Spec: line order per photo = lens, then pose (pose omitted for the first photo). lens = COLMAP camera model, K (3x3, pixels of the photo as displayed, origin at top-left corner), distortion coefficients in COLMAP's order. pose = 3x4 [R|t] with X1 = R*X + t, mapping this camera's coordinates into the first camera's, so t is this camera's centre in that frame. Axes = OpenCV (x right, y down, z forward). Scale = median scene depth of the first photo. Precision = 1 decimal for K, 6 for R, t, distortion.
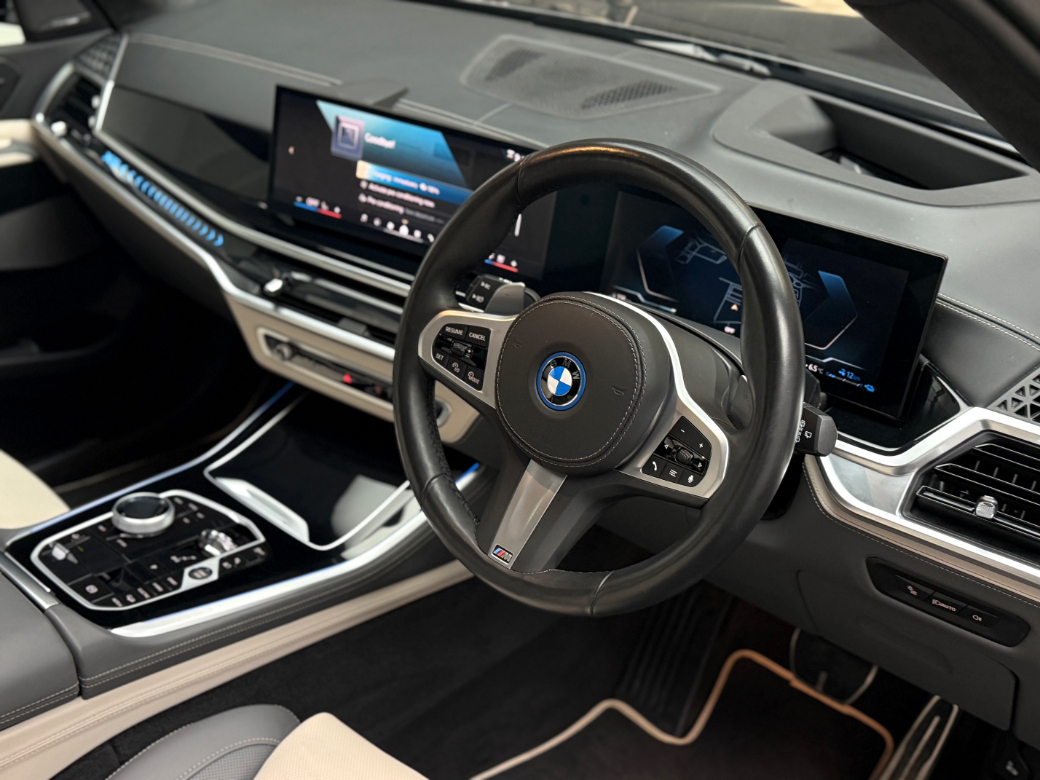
lens RADIAL K [[1159.7, 0, 525.2], [0, 1159.7, 389.5], [0, 0, 1]] dist [0.257417, 0.000000]
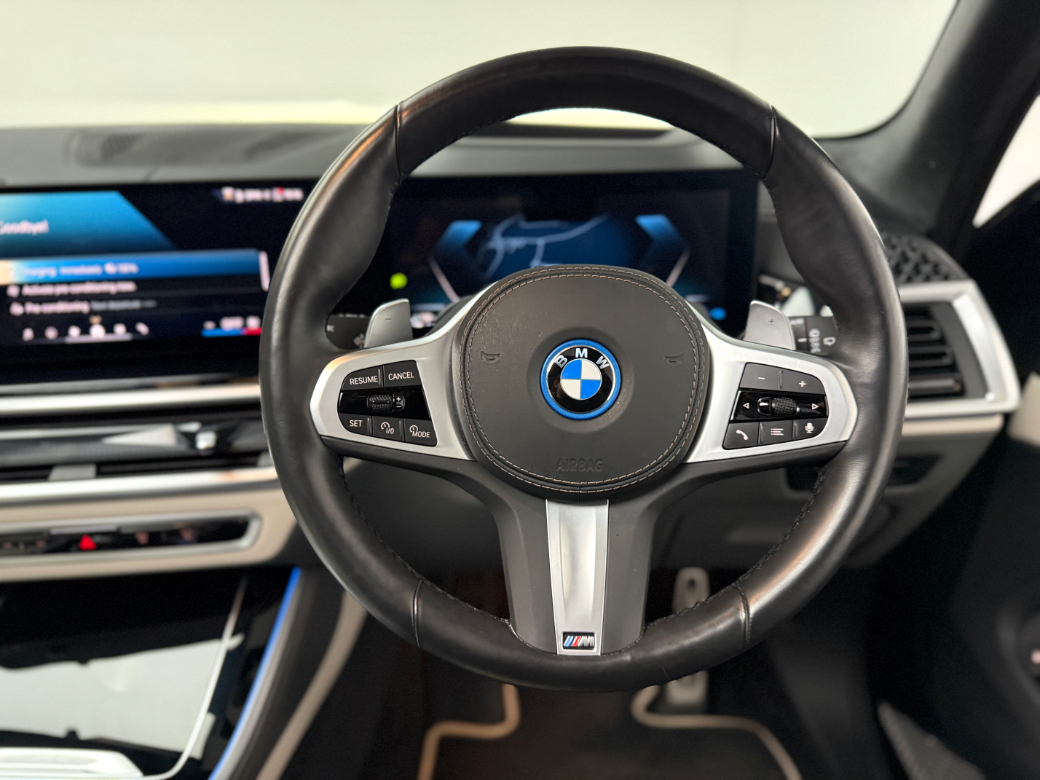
lens RADIAL K [[758.8, 0, 516.4], [0, 758.8, 388.9], [0, 0, 1]] dist [0.028126, -0.014405]
pose [[0.769528, -0.320837, 0.552169, -0.182413], [0.356414, 0.933218, 0.045530, -0.026022], [-0.529902, 0.161764, 0.832488, 0.445567]]
